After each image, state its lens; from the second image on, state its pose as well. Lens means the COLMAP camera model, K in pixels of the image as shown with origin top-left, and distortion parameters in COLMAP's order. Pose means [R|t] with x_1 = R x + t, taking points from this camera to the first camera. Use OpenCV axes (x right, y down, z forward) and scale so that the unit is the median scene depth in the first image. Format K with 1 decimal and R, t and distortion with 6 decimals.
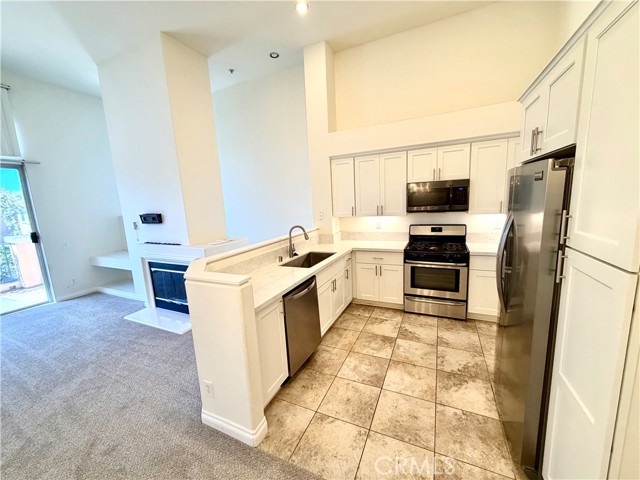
lens RADIAL K [[254.8, 0, 318.2], [0, 254.8, 240.7], [0, 0, 1]] dist [0.000598, 0.000055]
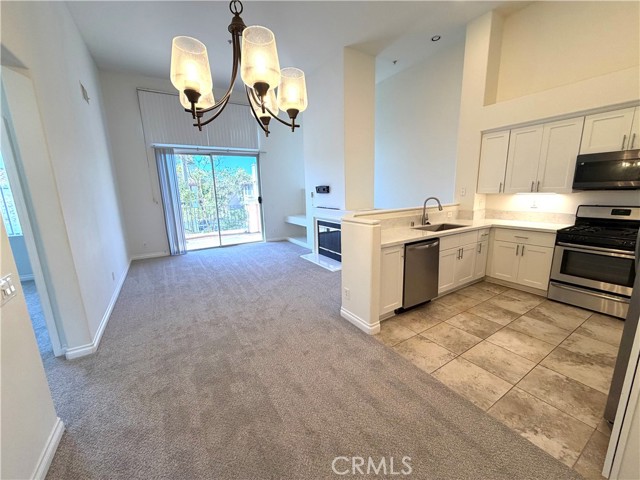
lens RADIAL K [[254.8, 0, 319.2], [0, 254.8, 240.9], [0, 0, 1]] dist [0.000598, 0.000055]
pose [[0.838592, 0.134633, -0.527860, 0.114088], [-0.101662, 0.990634, 0.091158, 0.077758], [0.535189, -0.022781, 0.844425, -0.217308]]
